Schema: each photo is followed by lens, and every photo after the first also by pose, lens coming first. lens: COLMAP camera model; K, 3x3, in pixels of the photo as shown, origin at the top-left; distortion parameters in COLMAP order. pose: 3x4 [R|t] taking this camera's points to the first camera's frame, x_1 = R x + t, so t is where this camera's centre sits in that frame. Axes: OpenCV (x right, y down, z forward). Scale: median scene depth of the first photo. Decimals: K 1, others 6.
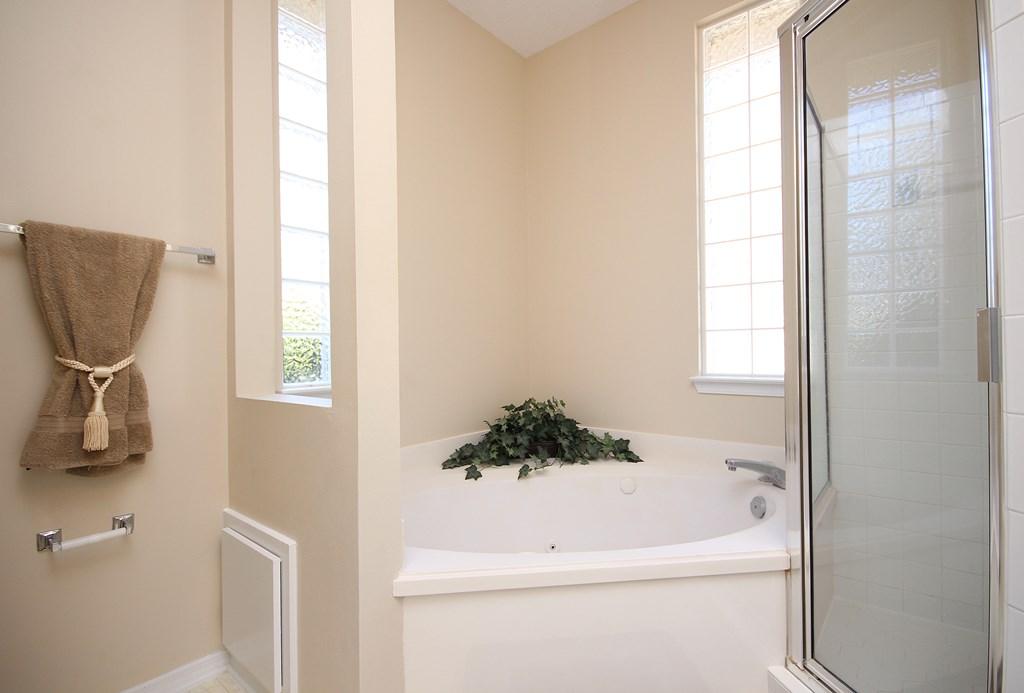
lens RADIAL K [[483.6, 0, 513.4], [0, 483.6, 350.5], [0, 0, 1]] dist [-0.000789, -0.000227]
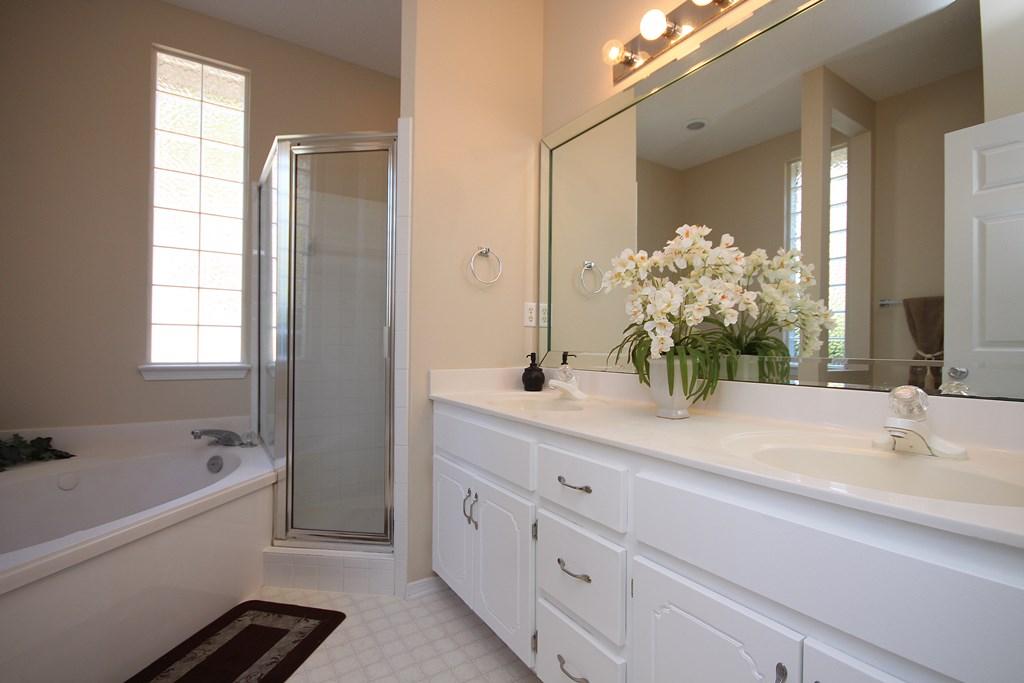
lens RADIAL K [[472.5, 0, 514.3], [0, 472.5, 343.1], [0, 0, 1]] dist [0.005049, 0.000499]
pose [[0.301200, 0.020724, 0.953336, -0.406253], [-0.017250, 0.999719, -0.016283, 0.006706], [-0.953405, -0.011541, 0.301472, -0.122048]]
